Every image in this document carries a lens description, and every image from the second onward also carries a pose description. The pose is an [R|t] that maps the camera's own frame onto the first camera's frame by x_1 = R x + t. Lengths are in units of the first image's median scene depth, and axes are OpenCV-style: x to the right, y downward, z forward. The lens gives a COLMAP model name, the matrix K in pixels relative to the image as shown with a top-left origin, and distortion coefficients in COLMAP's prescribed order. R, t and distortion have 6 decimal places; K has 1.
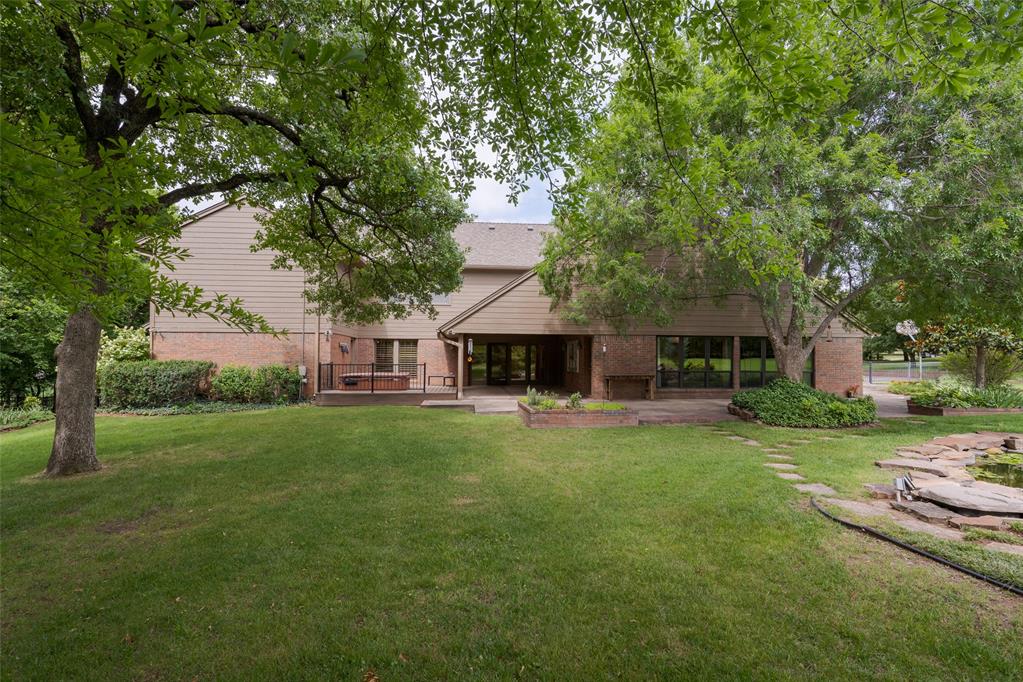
lens RADIAL K [[466.1, 0, 513.8], [0, 466.1, 341.5], [0, 0, 1]] dist [-0.005441, -0.000356]
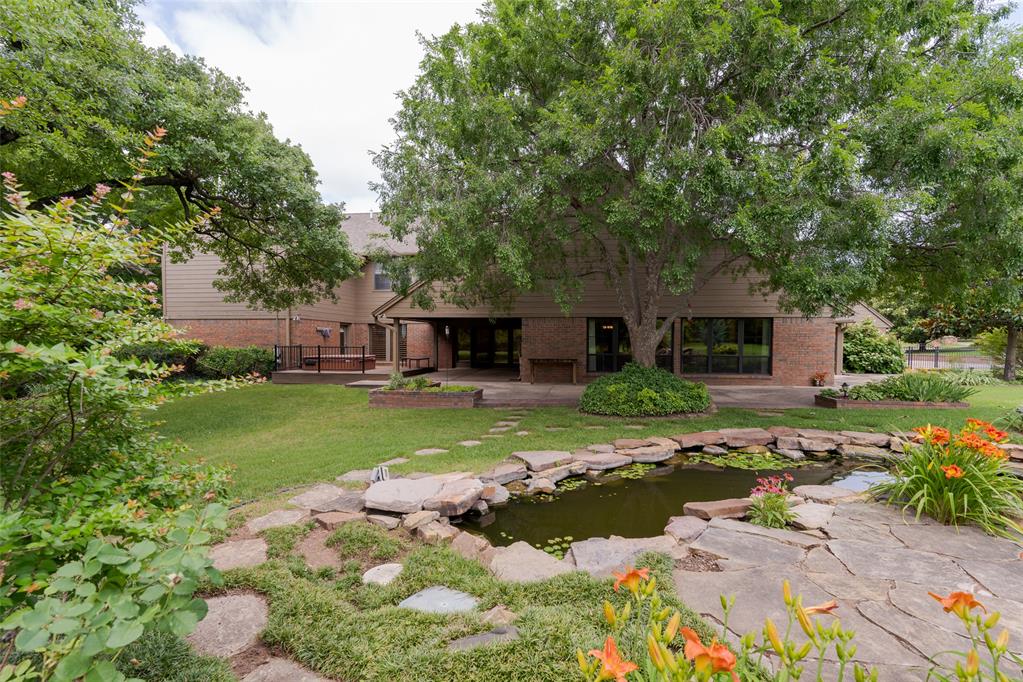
lens RADIAL K [[466.1, 0, 514.0], [0, 466.1, 343.7], [0, 0, 1]] dist [-0.005441, -0.000356]
pose [[0.976546, 0.001311, -0.215305, 0.369436], [0.007481, 0.999171, 0.040015, 0.002132], [0.215179, -0.040687, 0.975727, 0.035779]]
